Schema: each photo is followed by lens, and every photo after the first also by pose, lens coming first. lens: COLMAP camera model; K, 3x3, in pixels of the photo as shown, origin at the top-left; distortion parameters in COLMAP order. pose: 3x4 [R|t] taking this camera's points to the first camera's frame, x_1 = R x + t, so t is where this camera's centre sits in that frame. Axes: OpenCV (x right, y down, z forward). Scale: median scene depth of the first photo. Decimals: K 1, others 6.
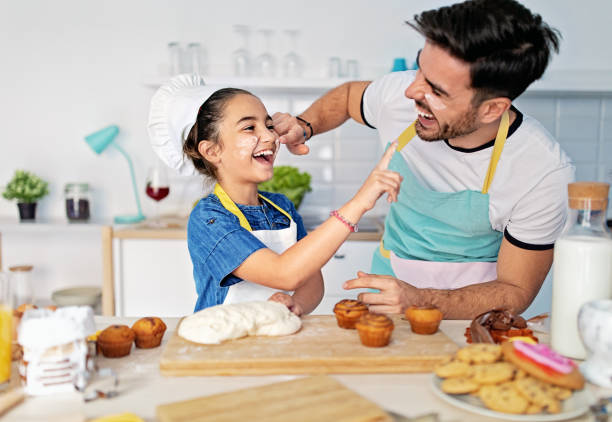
lens RADIAL K [[547.3, 0, 306.9], [0, 547.3, 224.8], [0, 0, 1]] dist [0.005806, -0.007863]
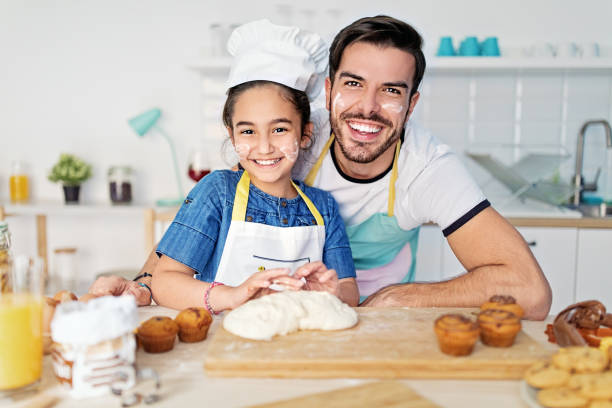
lens RADIAL K [[547.0, 0, 306.0], [0, 547.0, 204.0], [0, 0, 1]] dist [0.006259, -0.005980]
pose [[0.997506, 0.003526, -0.070500, -0.040054], [-0.004171, 0.999951, -0.009012, 0.004281], [0.070465, 0.009283, 0.997471, 0.109554]]
